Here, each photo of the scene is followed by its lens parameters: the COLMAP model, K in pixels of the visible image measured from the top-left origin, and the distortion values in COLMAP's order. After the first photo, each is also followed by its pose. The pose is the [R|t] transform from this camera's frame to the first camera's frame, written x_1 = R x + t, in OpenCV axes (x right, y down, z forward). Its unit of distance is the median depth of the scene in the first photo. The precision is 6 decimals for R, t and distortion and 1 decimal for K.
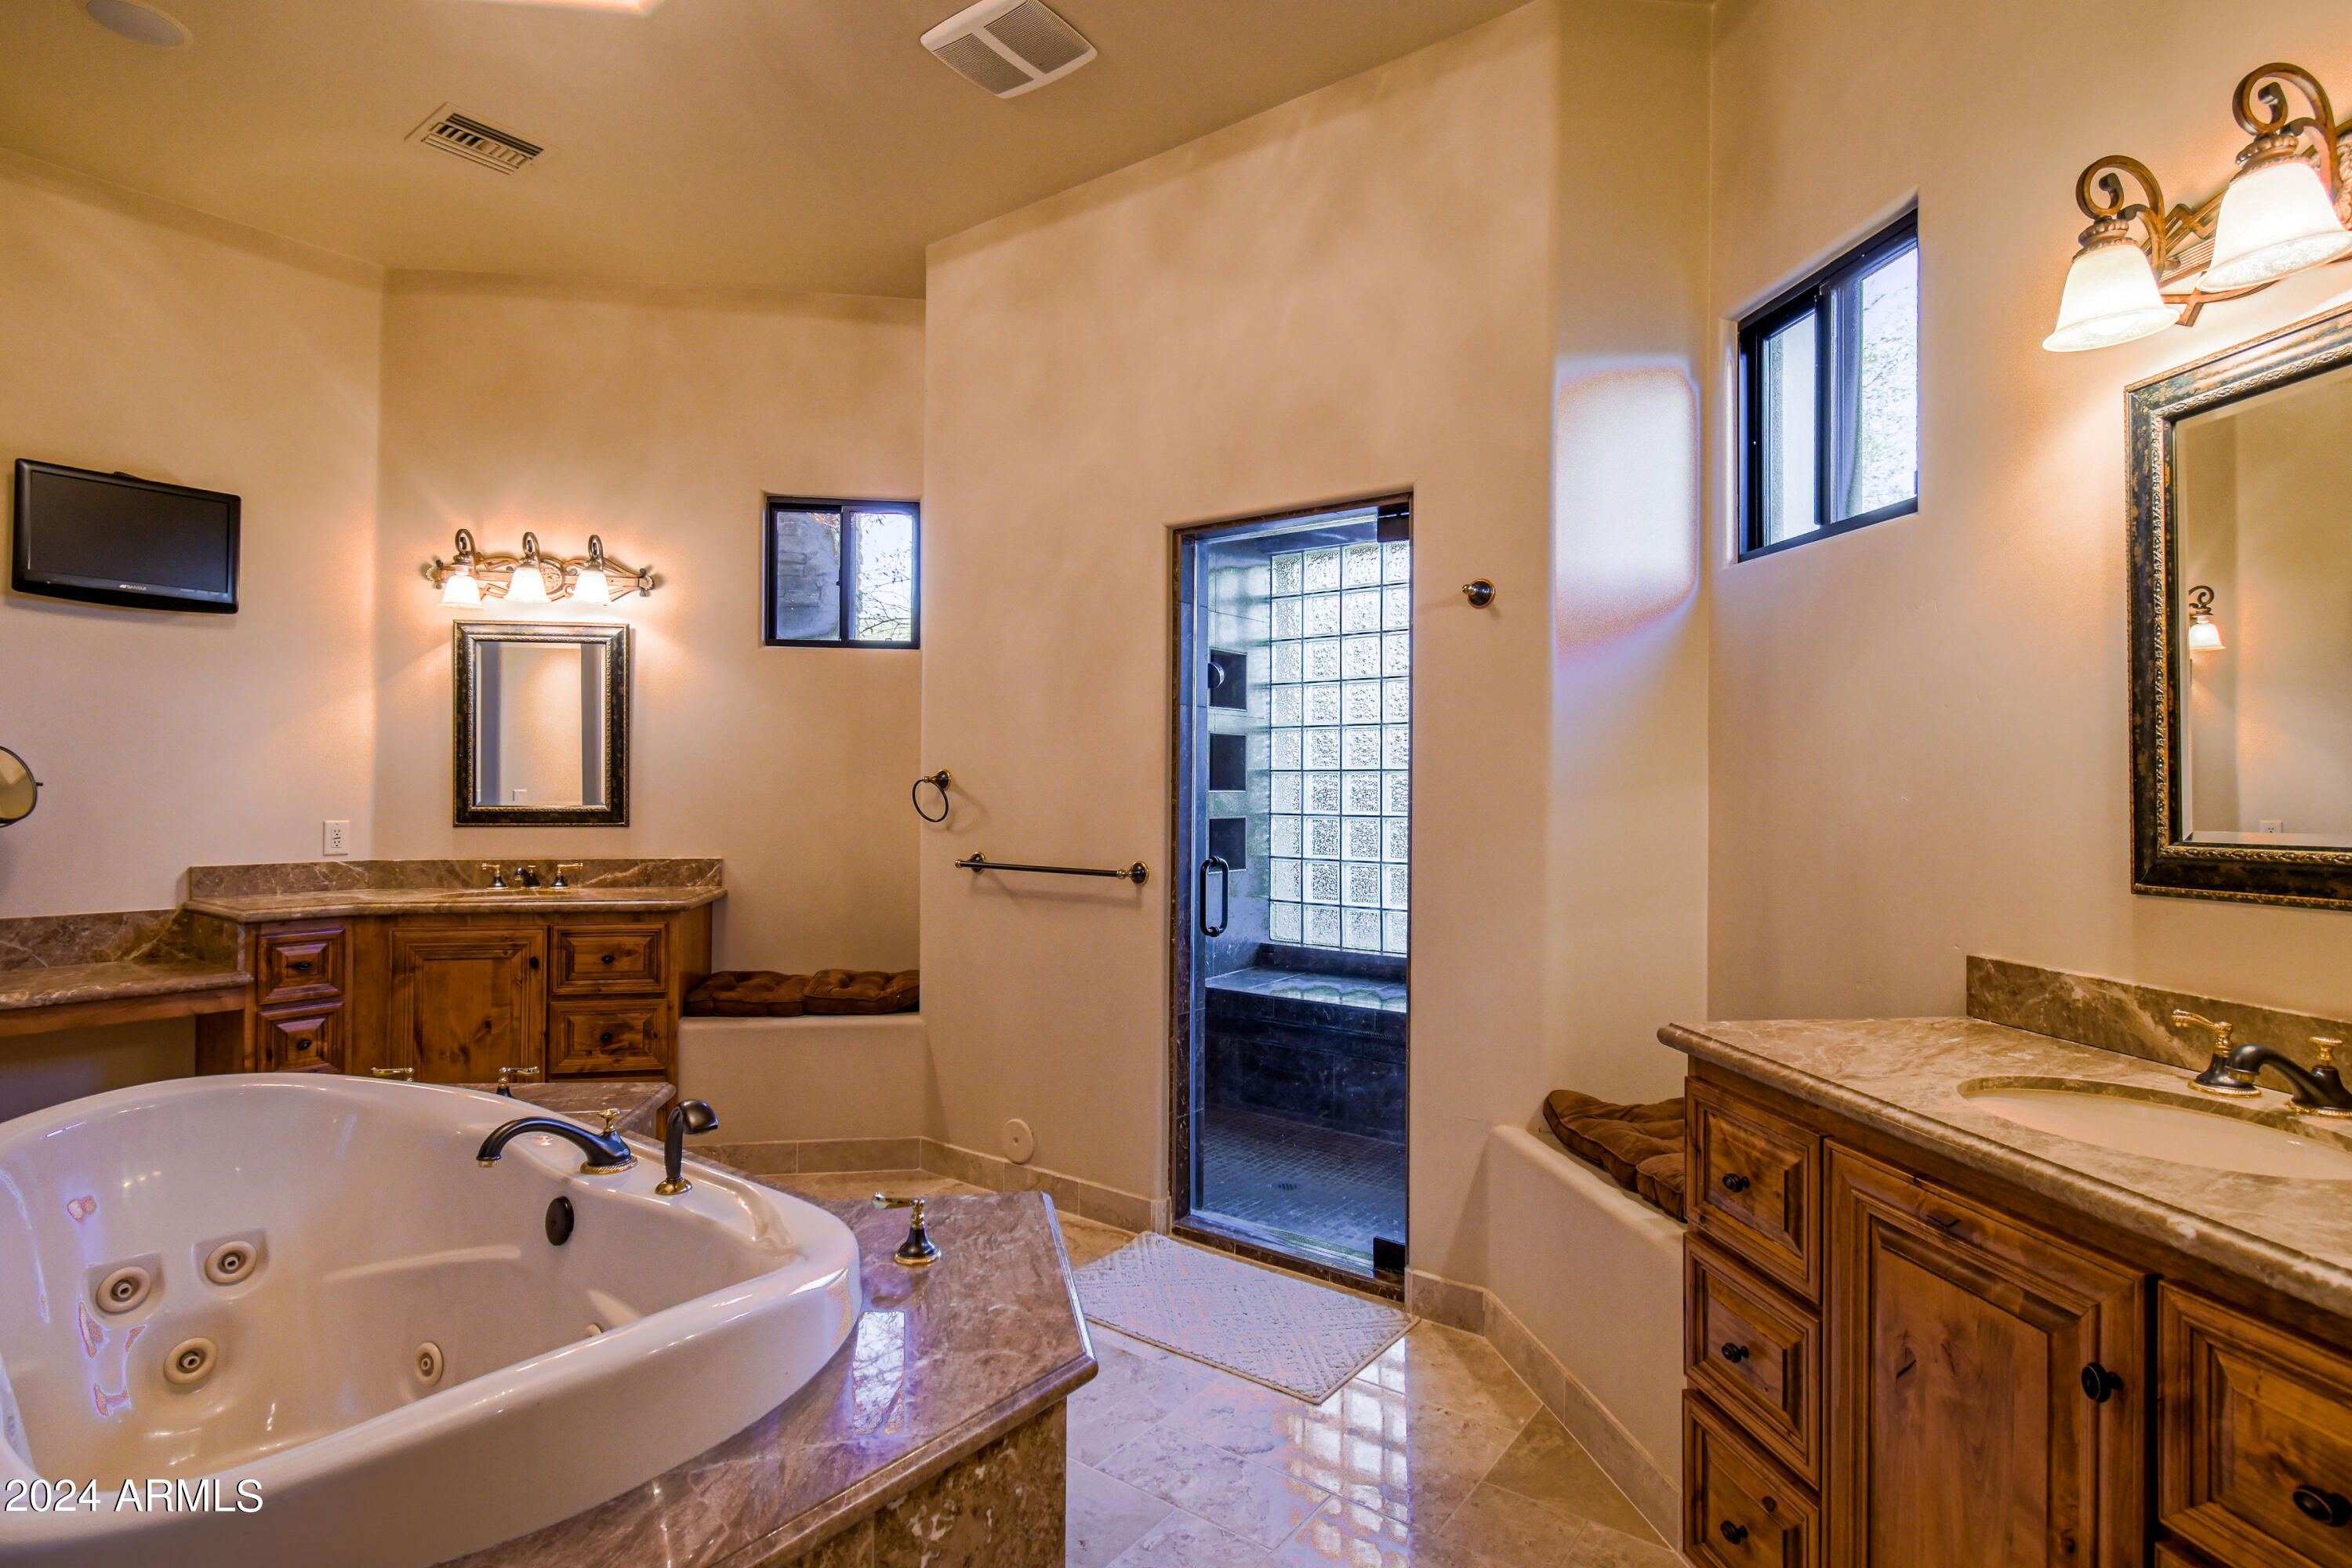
lens RADIAL K [[1172.7, 0, 1177.8], [0, 1172.7, 777.7], [0, 0, 1]] dist [-0.001880, -0.000293]
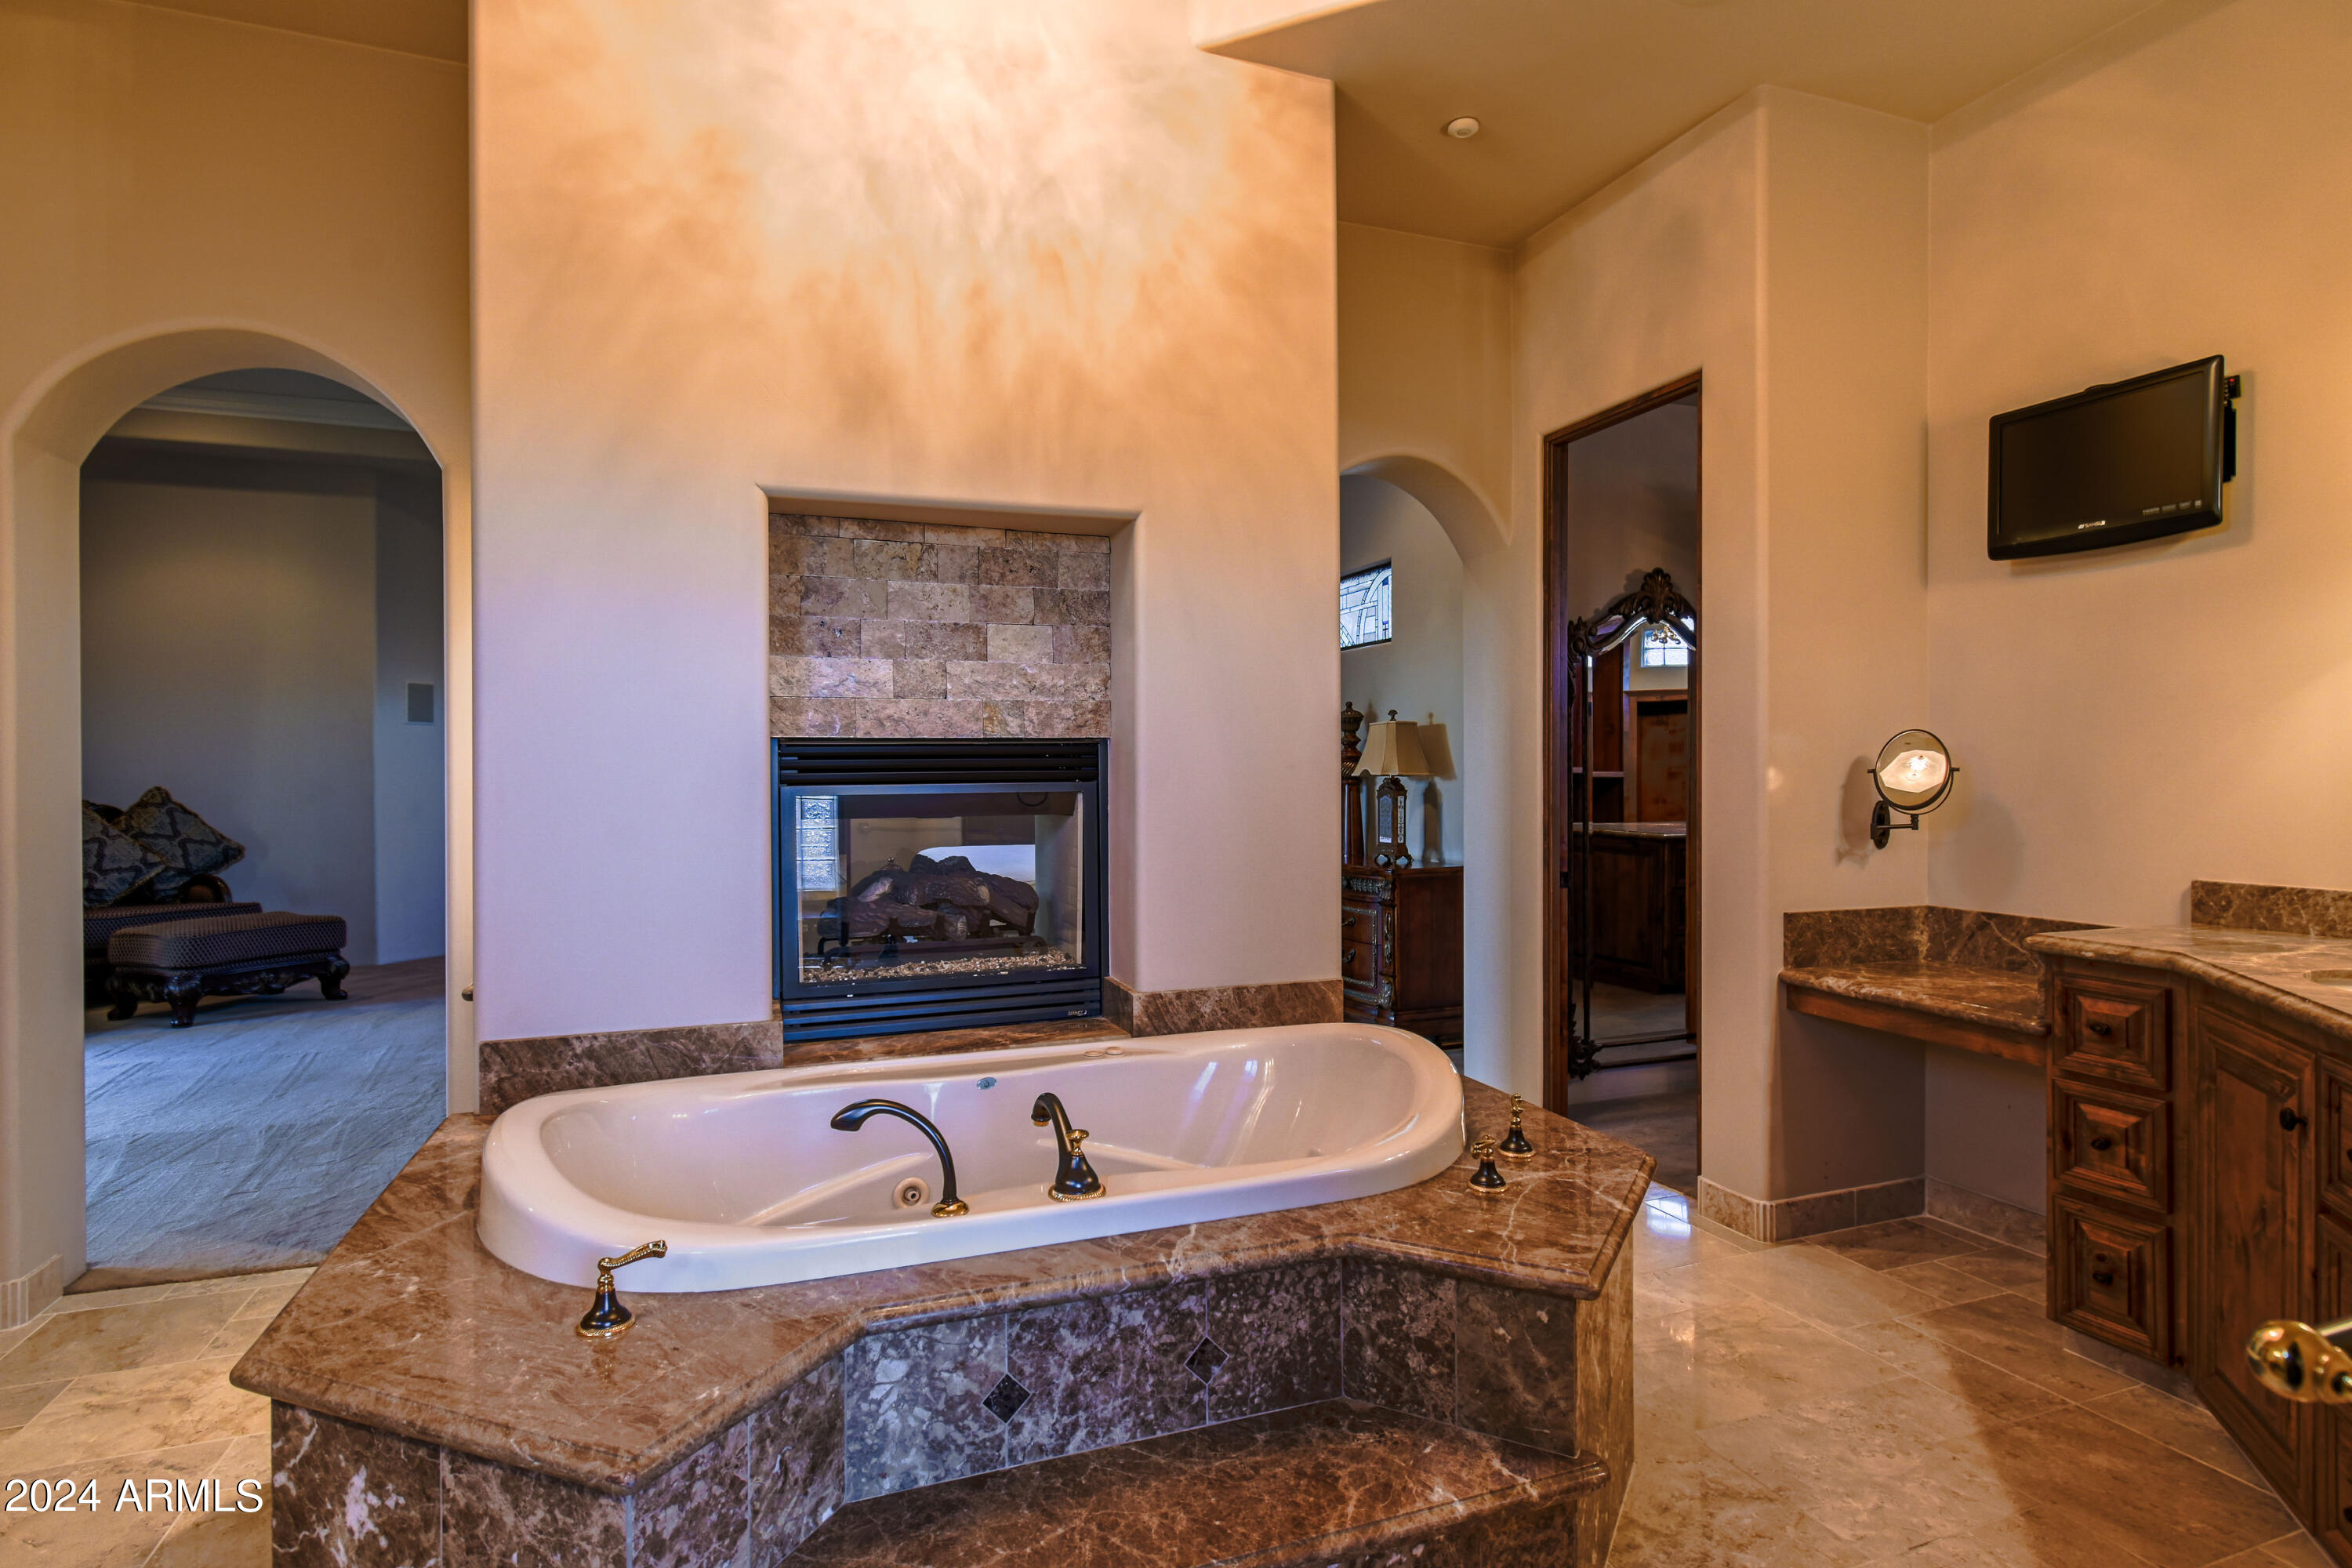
lens RADIAL K [[1172.7, 0, 1177.8], [0, 1172.7, 777.7], [0, 0, 1]] dist [-0.001880, -0.000293]
pose [[-0.544859, 0.000890, -0.838527, 0.130693], [0.010761, 0.999925, -0.005931, 0.009402], [0.838458, -0.012255, -0.544828, 0.907508]]
